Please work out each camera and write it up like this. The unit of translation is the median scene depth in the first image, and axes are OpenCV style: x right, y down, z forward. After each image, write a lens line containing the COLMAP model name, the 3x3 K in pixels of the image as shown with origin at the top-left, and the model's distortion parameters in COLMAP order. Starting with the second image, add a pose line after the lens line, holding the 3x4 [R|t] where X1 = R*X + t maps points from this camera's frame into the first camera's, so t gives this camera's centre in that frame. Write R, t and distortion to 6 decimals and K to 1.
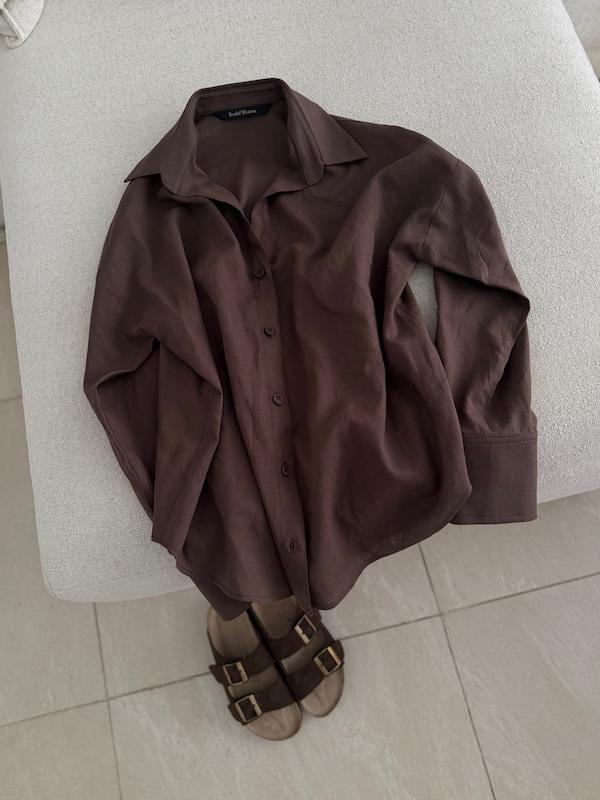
lens RADIAL K [[607.6, 0, 304.1], [0, 607.6, 399.8], [0, 0, 1]] dist [0.012261, -0.031137]
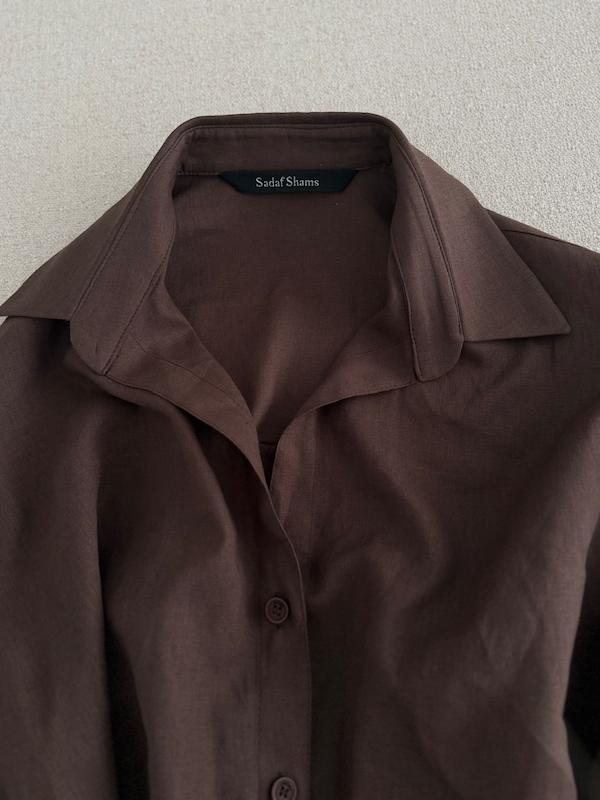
lens RADIAL K [[607.6, 0, 300.9], [0, 607.6, 402.7], [0, 0, 1]] dist [0.012261, -0.031137]
pose [[0.991153, 0.131436, -0.018422, -0.054734], [-0.130485, 0.990394, 0.045757, -0.292568], [0.024259, -0.042948, 0.998783, 0.486935]]
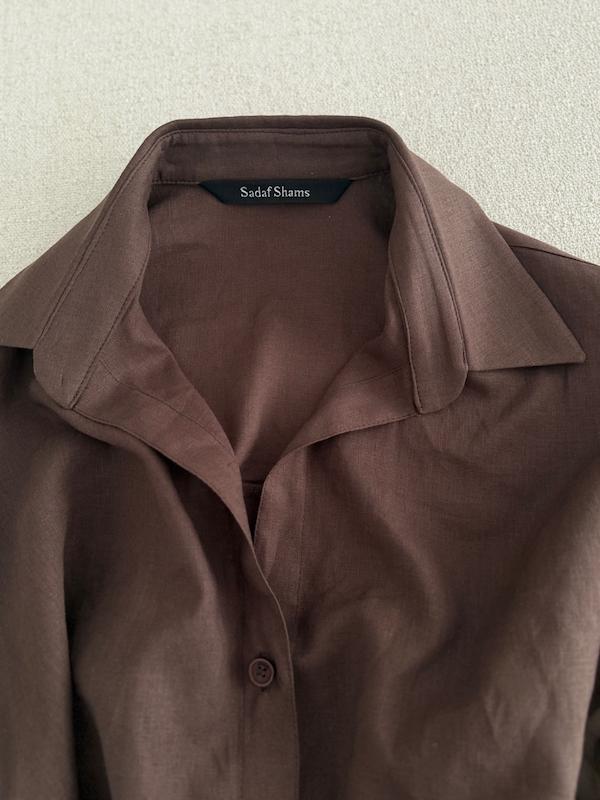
lens RADIAL K [[607.6, 0, 303.1], [0, 607.6, 403.0], [0, 0, 1]] dist [0.012261, -0.031137]
pose [[0.991192, 0.131890, -0.011964, -0.052539], [-0.130765, 0.989002, 0.069100, -0.317855], [0.020946, -0.066927, 0.997538, 0.519709]]
